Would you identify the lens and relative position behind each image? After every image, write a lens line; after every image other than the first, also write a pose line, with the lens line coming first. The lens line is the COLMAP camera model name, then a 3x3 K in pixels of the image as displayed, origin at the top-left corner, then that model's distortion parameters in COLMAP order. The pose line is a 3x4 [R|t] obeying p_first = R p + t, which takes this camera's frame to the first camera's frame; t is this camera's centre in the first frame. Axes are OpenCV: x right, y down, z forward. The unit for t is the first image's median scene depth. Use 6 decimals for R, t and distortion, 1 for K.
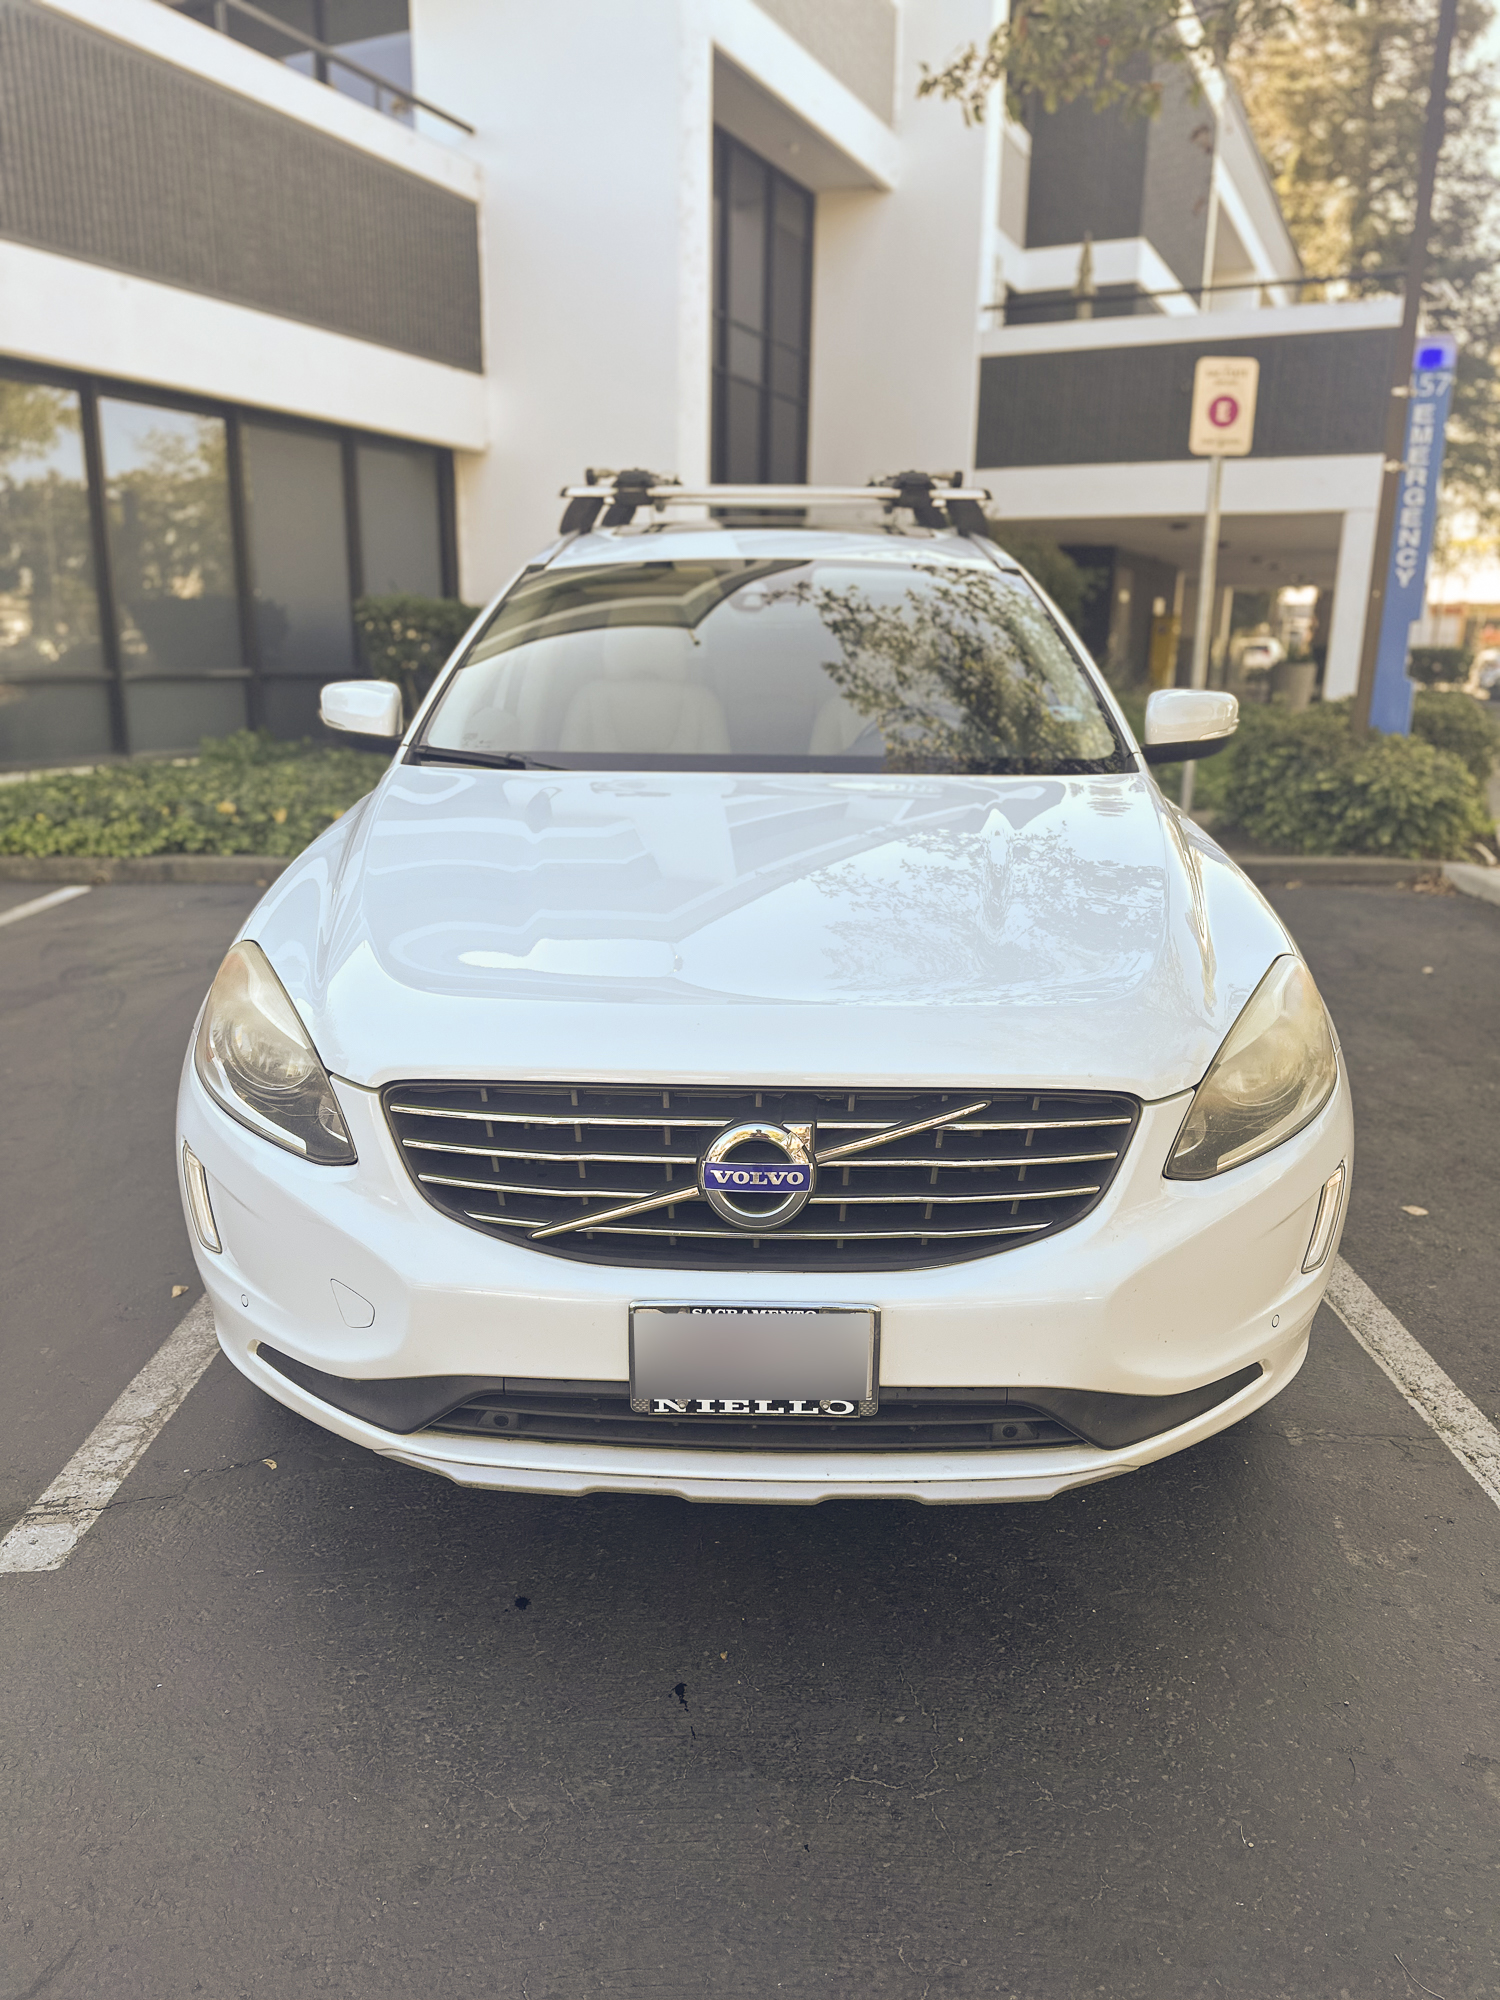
lens RADIAL K [[1381.7, 0, 748.7], [0, 1381.7, 947.6], [0, 0, 1]] dist [-0.001970, 0.001118]
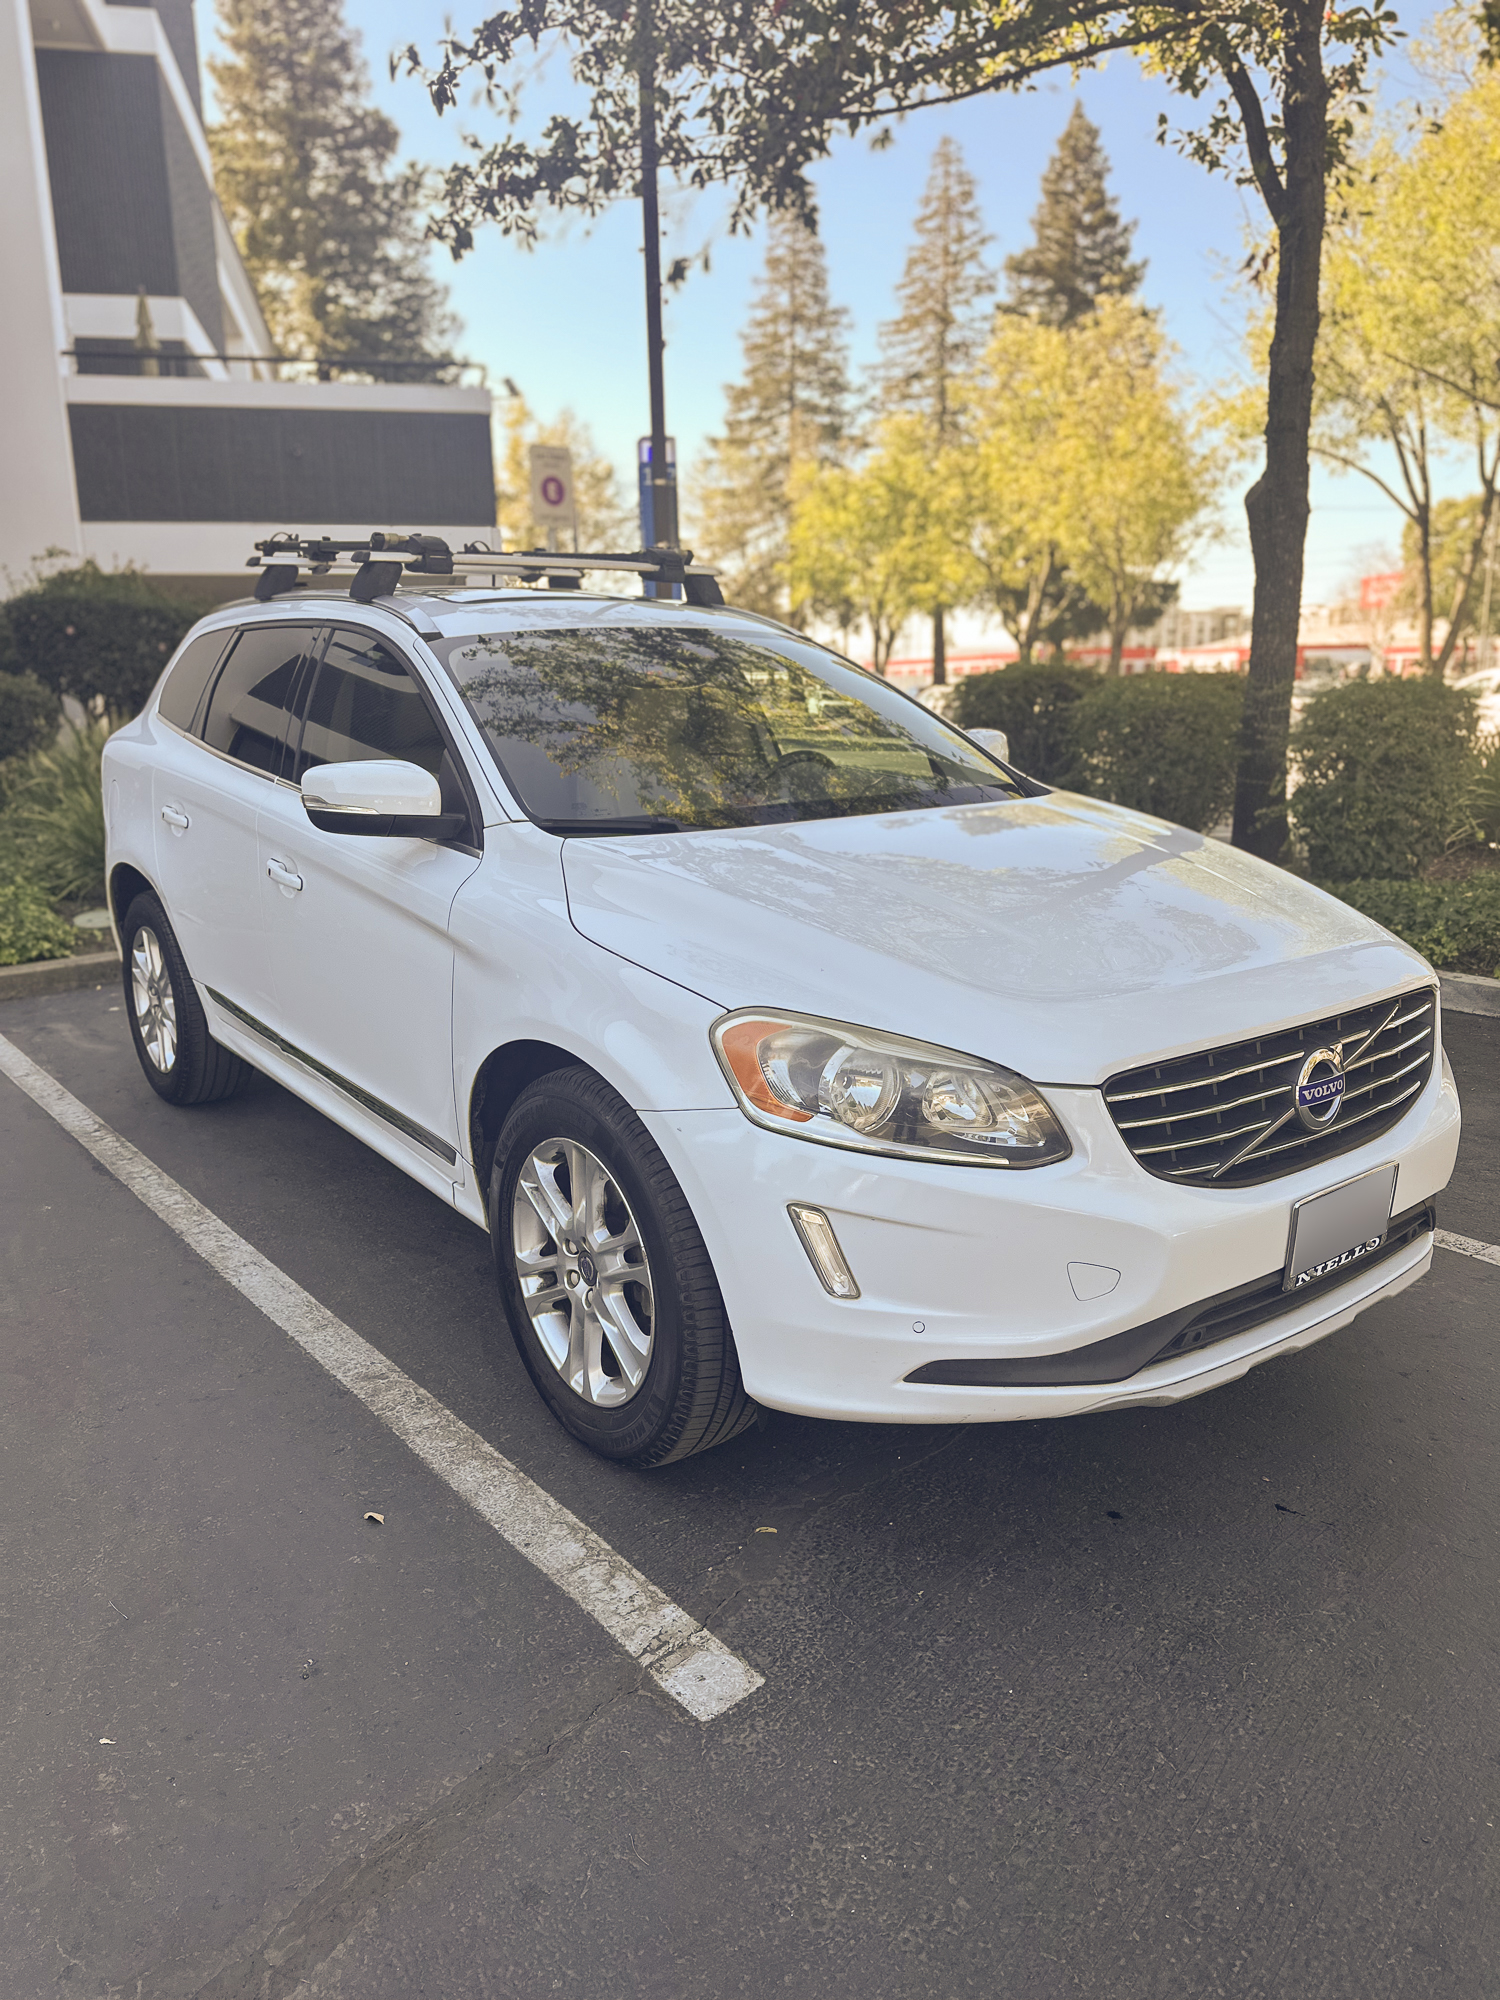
lens RADIAL K [[1365.9, 0, 750.0], [0, 1365.9, 1000.0], [0, 0, 1]] dist [0.000915, 0.001076]
pose [[0.784634, -0.154911, 0.600294, -1.140685], [0.159072, 0.986168, 0.046569, -0.064353], [-0.599205, 0.058951, 0.798423, 0.260605]]
